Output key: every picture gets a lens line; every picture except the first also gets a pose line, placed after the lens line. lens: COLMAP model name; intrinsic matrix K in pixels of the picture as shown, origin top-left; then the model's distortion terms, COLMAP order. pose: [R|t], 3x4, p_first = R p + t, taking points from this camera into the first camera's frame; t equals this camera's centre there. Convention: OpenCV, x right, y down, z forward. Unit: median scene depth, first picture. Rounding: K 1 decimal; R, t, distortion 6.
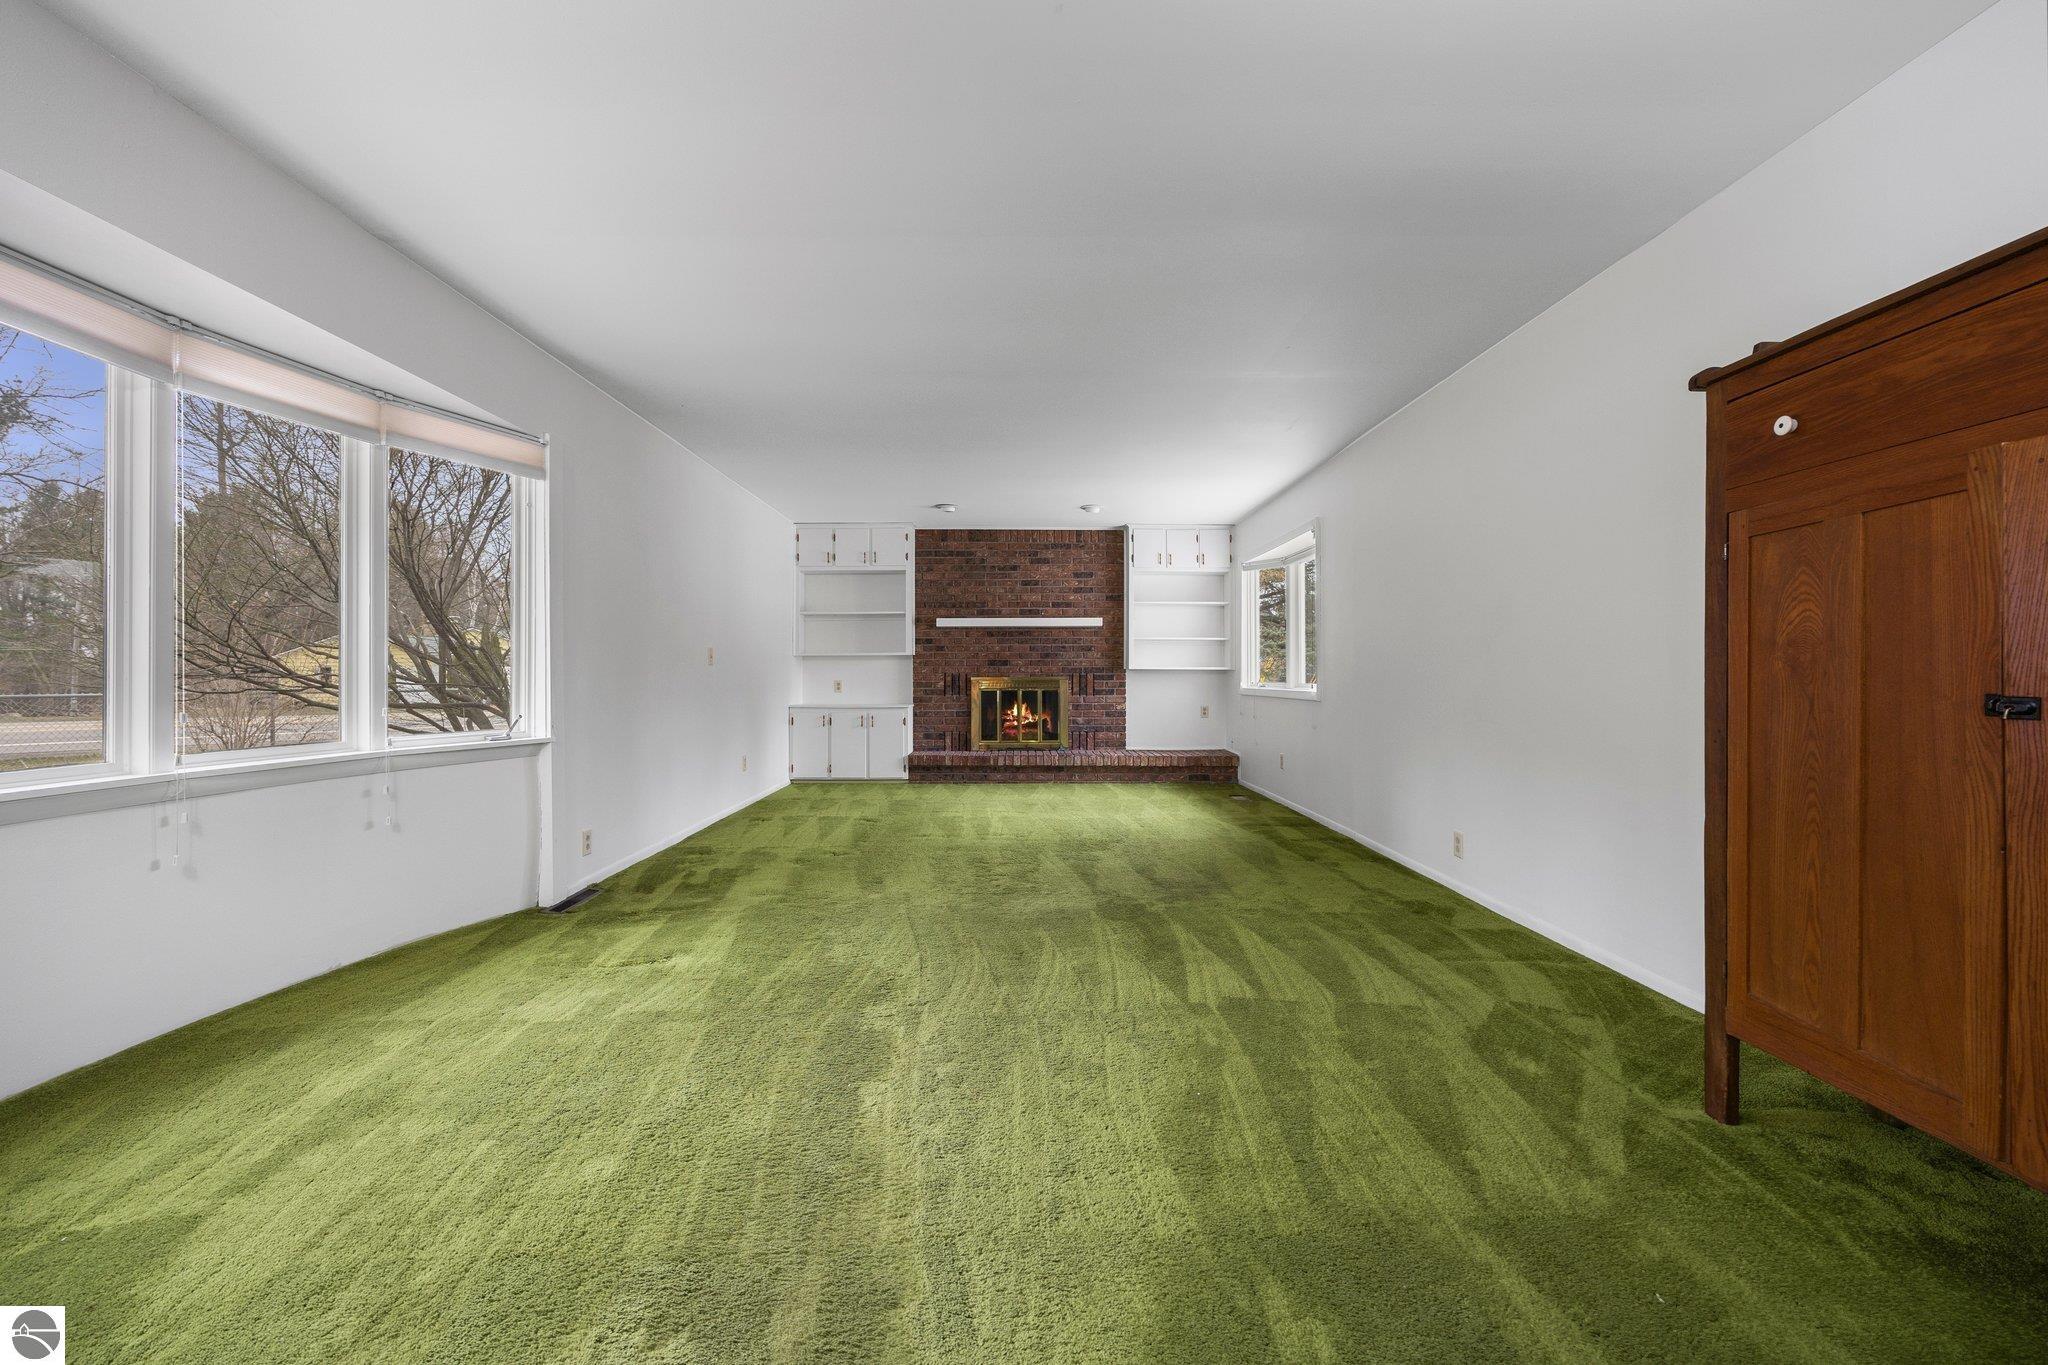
lens RADIAL K [[820.4, 0, 1018.7], [0, 820.4, 673.2], [0, 0, 1]] dist [0.002217, 0.000209]
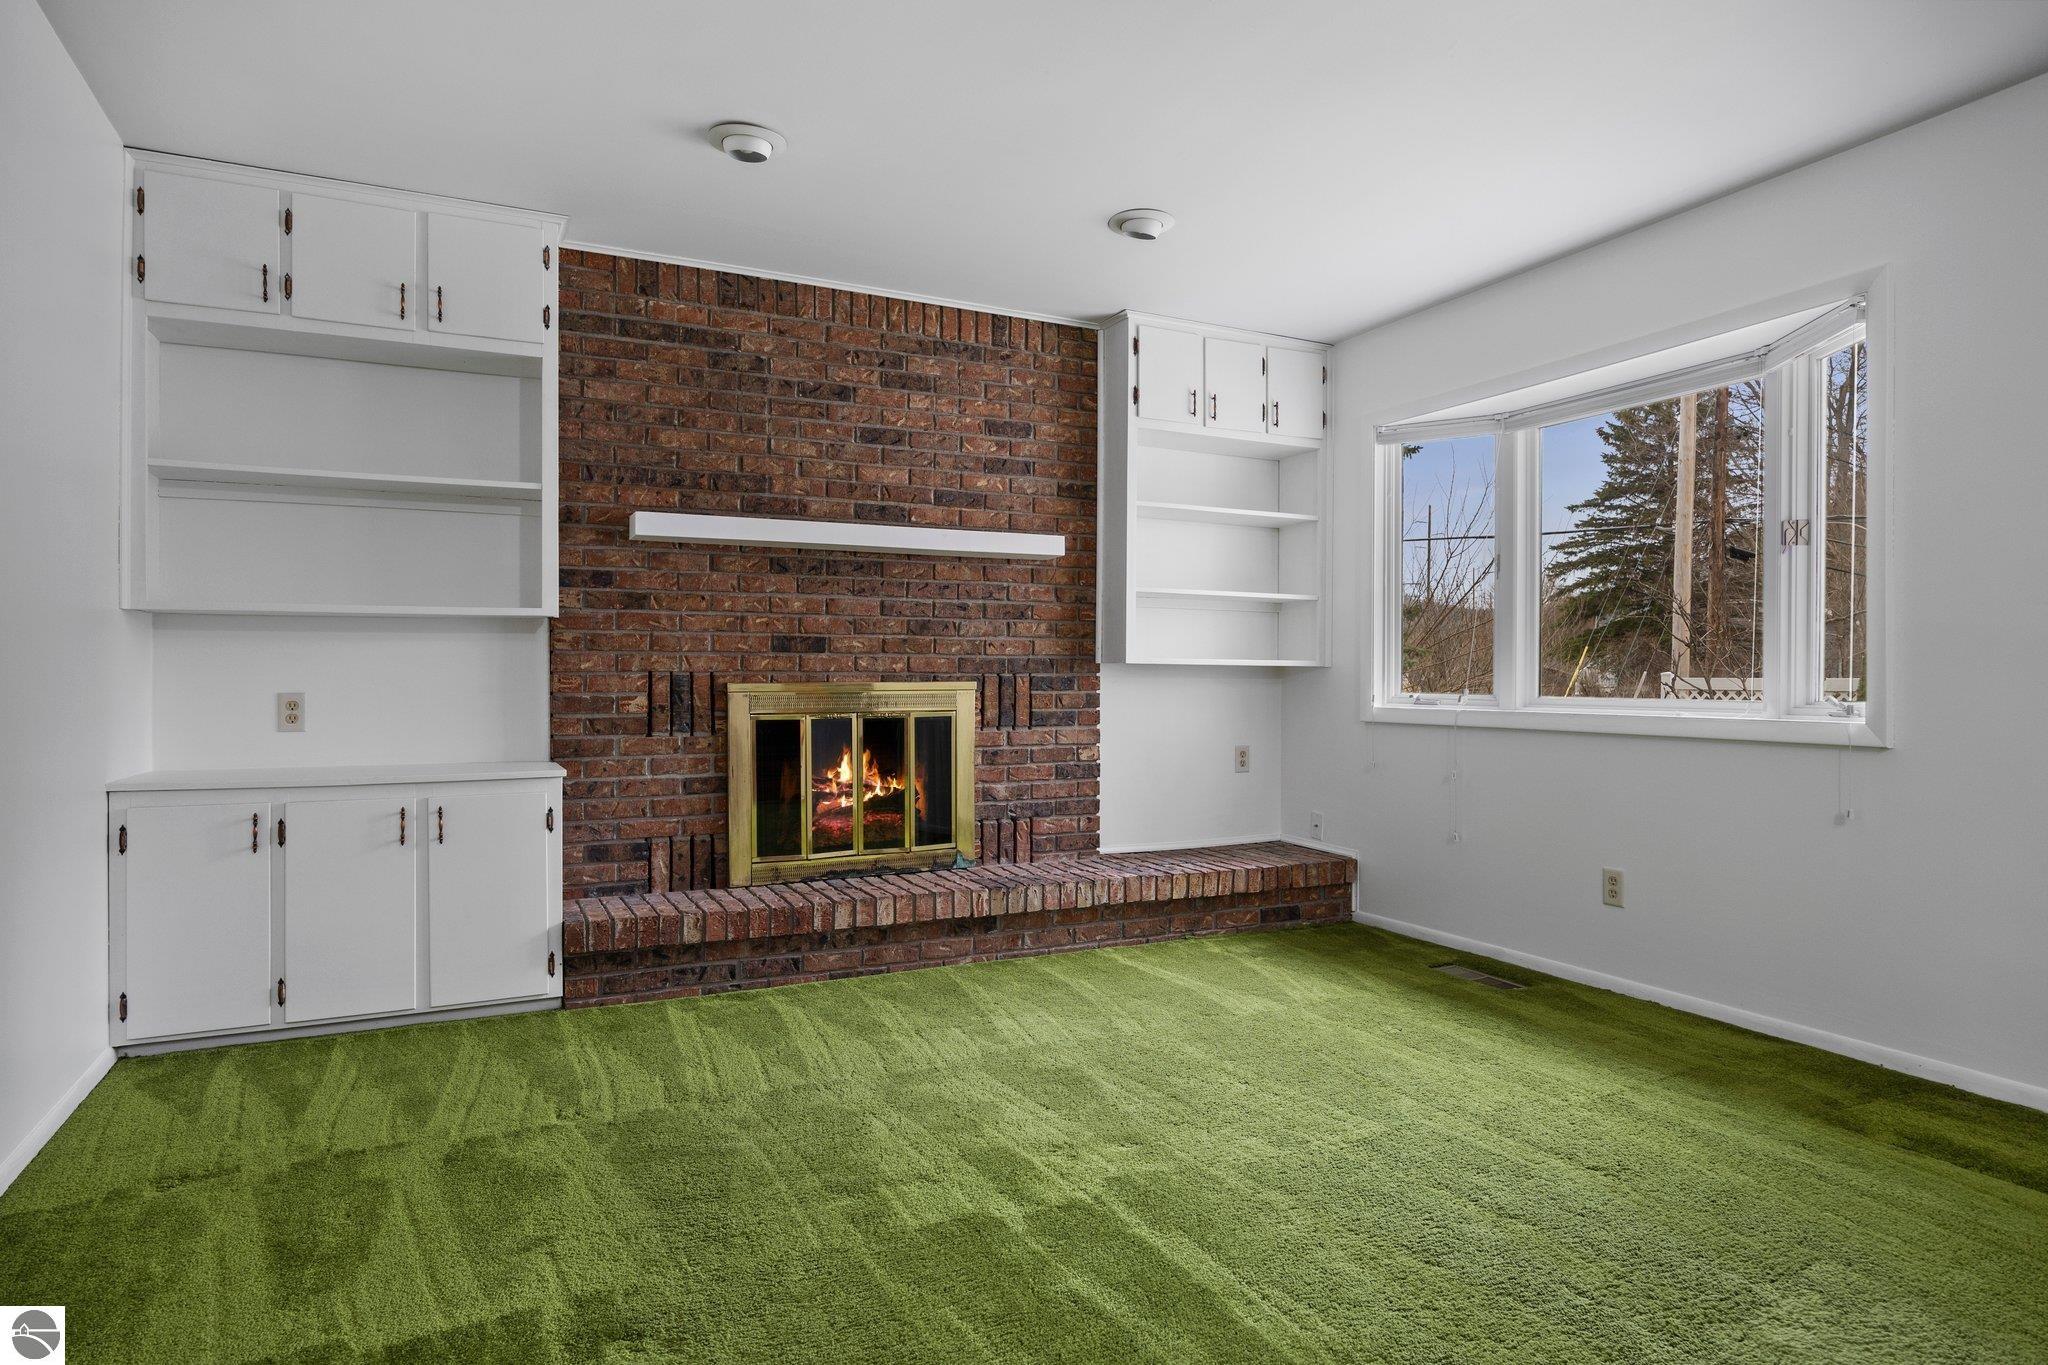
lens RADIAL K [[1166.9, 0, 1019.8], [0, 1166.9, 679.2], [0, 0, 1]] dist [0.001158, 0.000151]
pose [[0.899378, 0.000888, 0.437172, -0.166828], [-0.003902, 0.999974, 0.005996, -0.000294], [-0.437155, -0.007099, 0.899358, 0.483852]]
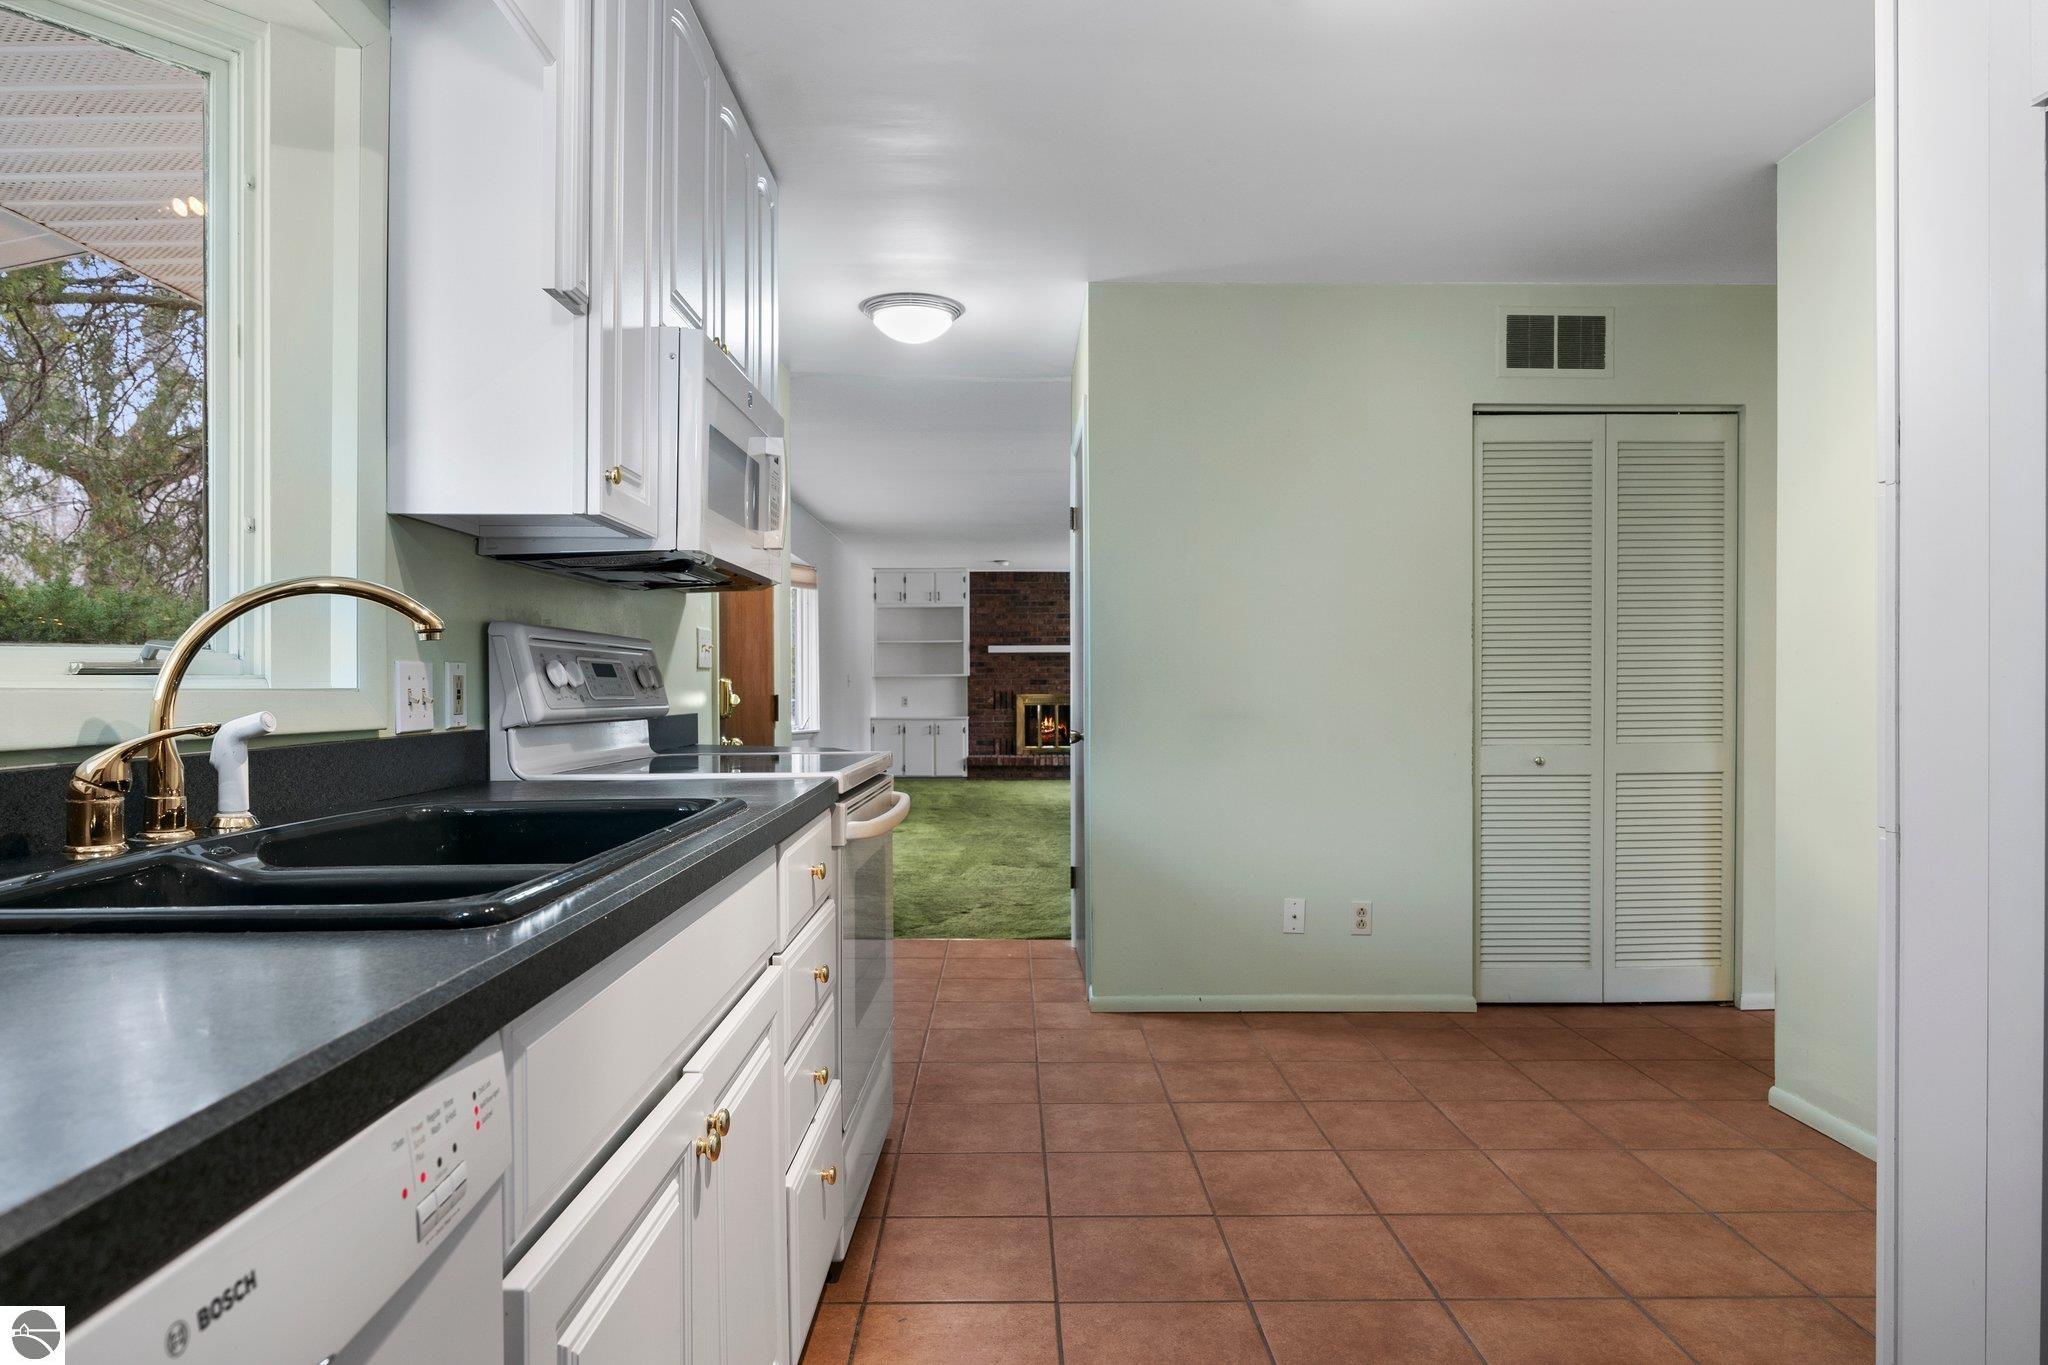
lens RADIAL K [[1206.9, 0, 1023.3], [0, 1206.9, 688.1], [0, 0, 1]] dist [0.001033, 0.000130]
pose [[0.999979, -0.000913, 0.006421, -0.059115], [0.000882, 0.999988, 0.004826, -0.012654], [-0.006425, -0.004821, 0.999968, -0.784025]]
